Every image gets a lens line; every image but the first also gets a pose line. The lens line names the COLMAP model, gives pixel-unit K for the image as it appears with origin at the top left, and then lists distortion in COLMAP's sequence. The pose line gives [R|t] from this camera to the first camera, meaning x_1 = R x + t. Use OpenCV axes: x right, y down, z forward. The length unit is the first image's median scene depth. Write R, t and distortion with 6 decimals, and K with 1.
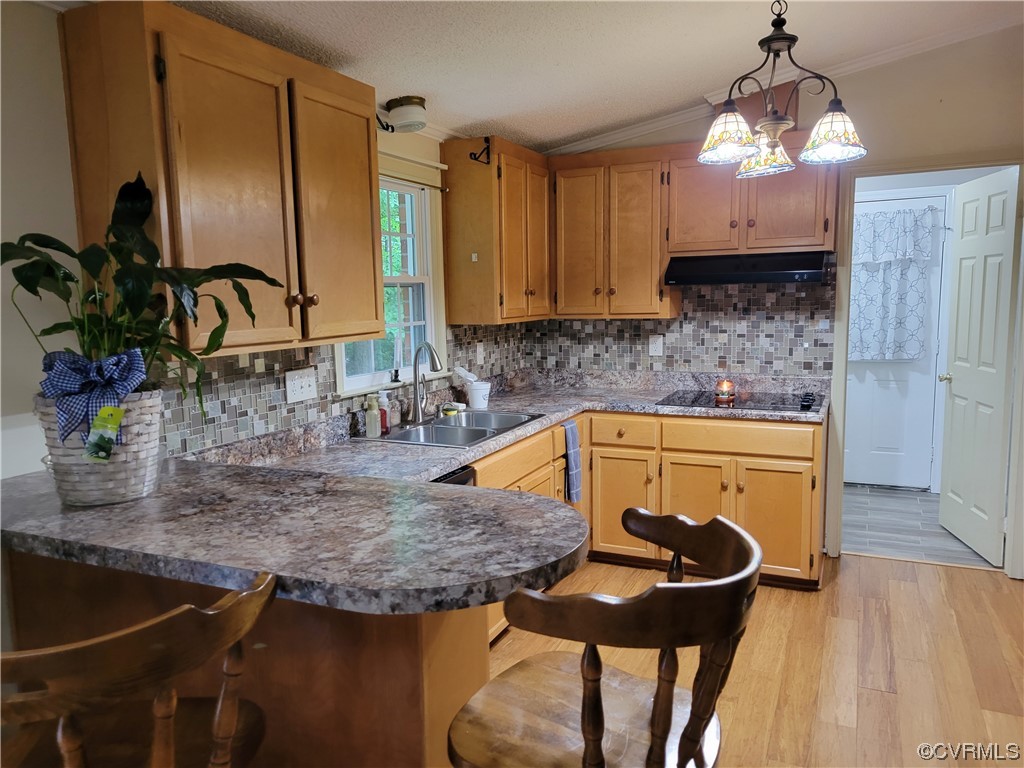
lens RADIAL K [[772.3, 0, 512.0], [0, 772.3, 384.0], [0, 0, 1]] dist [0.052769, -0.039509]
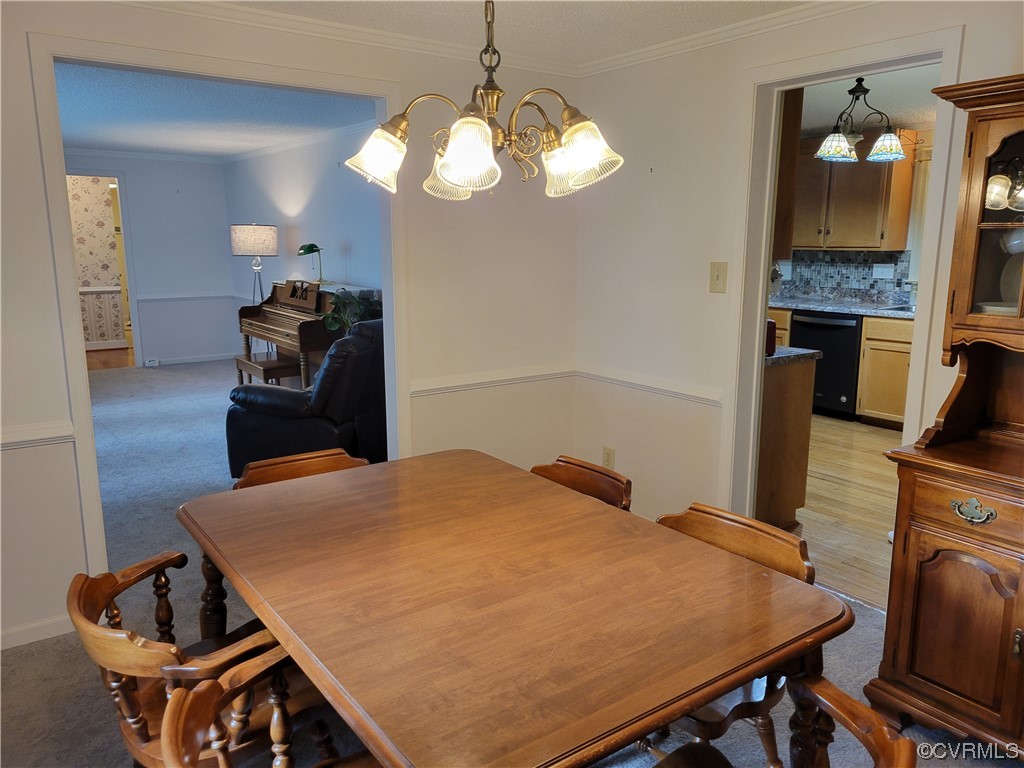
lens RADIAL K [[772.3, 0, 512.0], [0, 772.3, 384.0], [0, 0, 1]] dist [0.052769, -0.039509]
pose [[-0.482906, 0.203401, -0.851722, 2.220607], [-0.081063, 0.958089, 0.274763, -0.218653], [0.871912, 0.201728, -0.446179, 1.179724]]
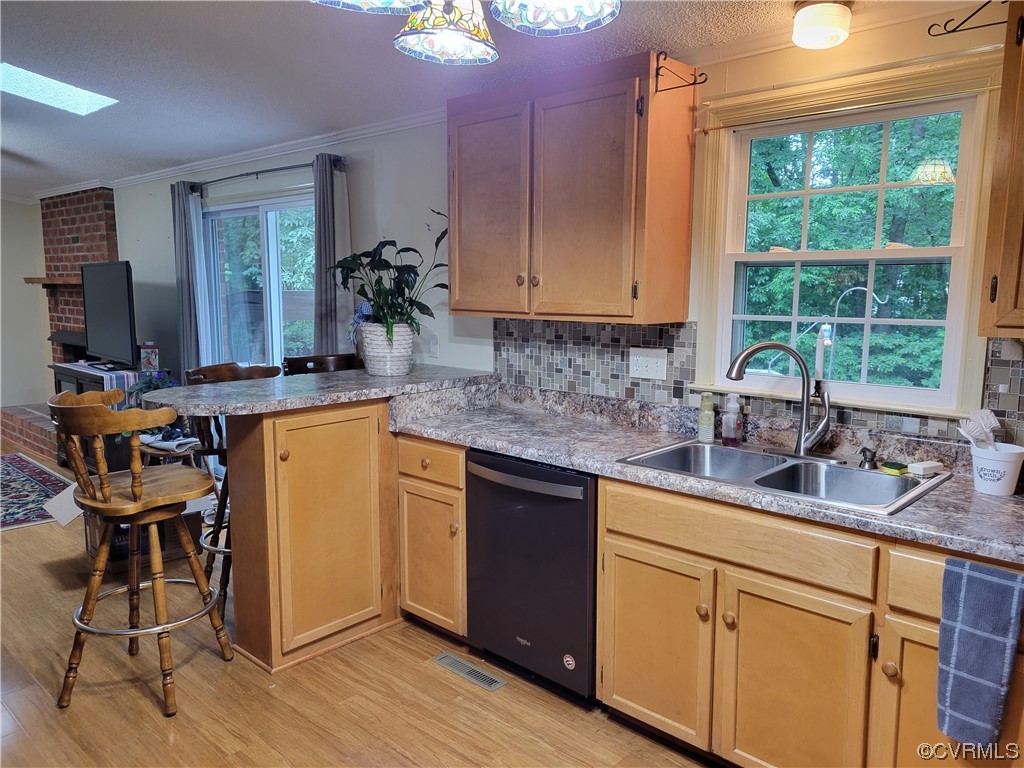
lens RADIAL K [[772.3, 0, 512.0], [0, 772.3, 384.0], [0, 0, 1]] dist [0.052769, -0.039509]
pose [[-0.305623, 0.156839, -0.939146, 0.788315], [-0.104734, 0.974817, 0.196880, -0.162670], [0.946375, 0.158532, -0.281500, 1.171544]]
